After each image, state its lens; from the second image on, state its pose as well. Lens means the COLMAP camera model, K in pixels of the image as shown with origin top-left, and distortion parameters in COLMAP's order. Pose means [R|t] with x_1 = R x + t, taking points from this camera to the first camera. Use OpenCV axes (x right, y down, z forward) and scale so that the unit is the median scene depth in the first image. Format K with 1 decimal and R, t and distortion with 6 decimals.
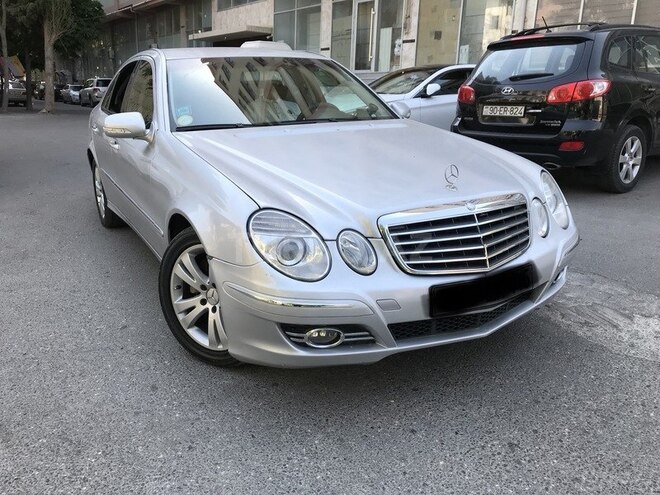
lens RADIAL K [[547.6, 0, 325.9], [0, 547.6, 249.0], [0, 0, 1]] dist [0.007979, 0.007829]
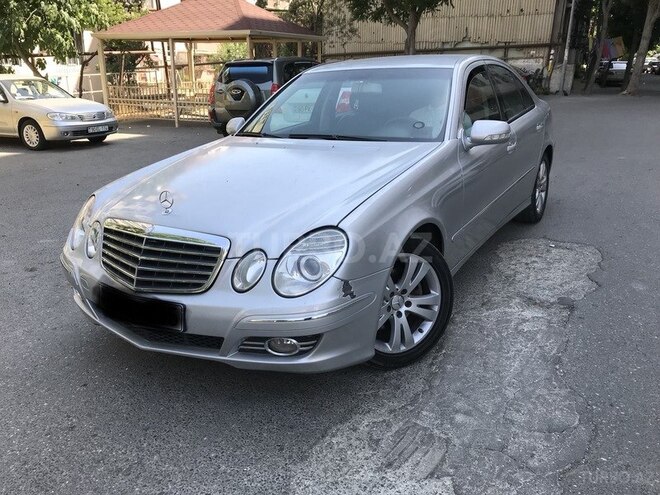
lens RADIAL K [[547.6, 0, 325.9], [0, 547.6, 249.0], [0, 0, 1]] dist [0.007979, 0.007829]
pose [[0.480873, 0.255161, -0.838841, 0.956015], [-0.221070, 0.961093, 0.165617, -0.211142], [0.848463, 0.105802, 0.518572, 0.516750]]
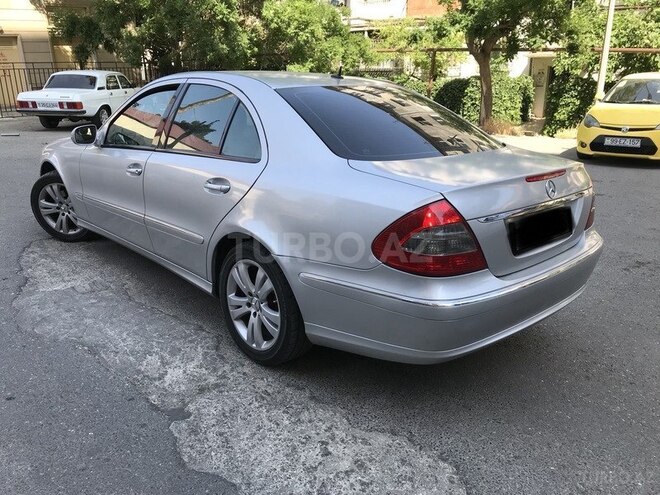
lens RADIAL K [[547.6, 0, 325.9], [0, 547.6, 249.0], [0, 0, 1]] dist [0.007979, 0.007829]
pose [[-0.977304, 0.021118, -0.210786, 0.238745], [-0.098310, 0.836172, 0.539585, -0.676520], [0.187649, 0.548061, -0.815118, 2.067466]]
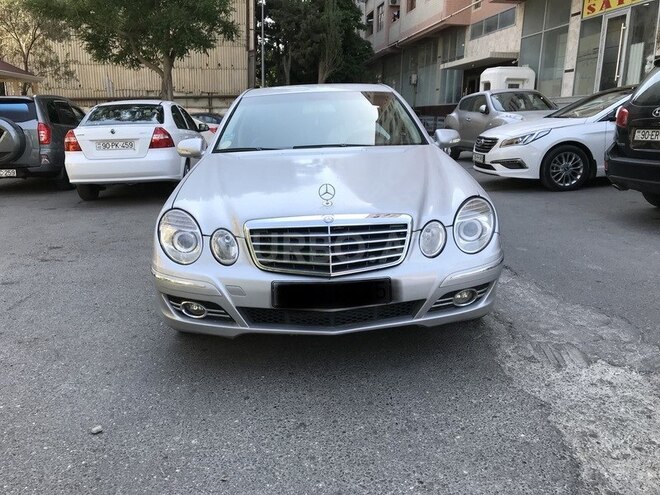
lens RADIAL K [[547.6, 0, 325.9], [0, 547.6, 249.0], [0, 0, 1]] dist [0.007979, 0.007829]
pose [[0.881567, 0.091197, -0.463166, 0.562266], [-0.111769, 0.993587, -0.017100, 0.003750], [0.458637, 0.066842, 0.886106, -0.012139]]
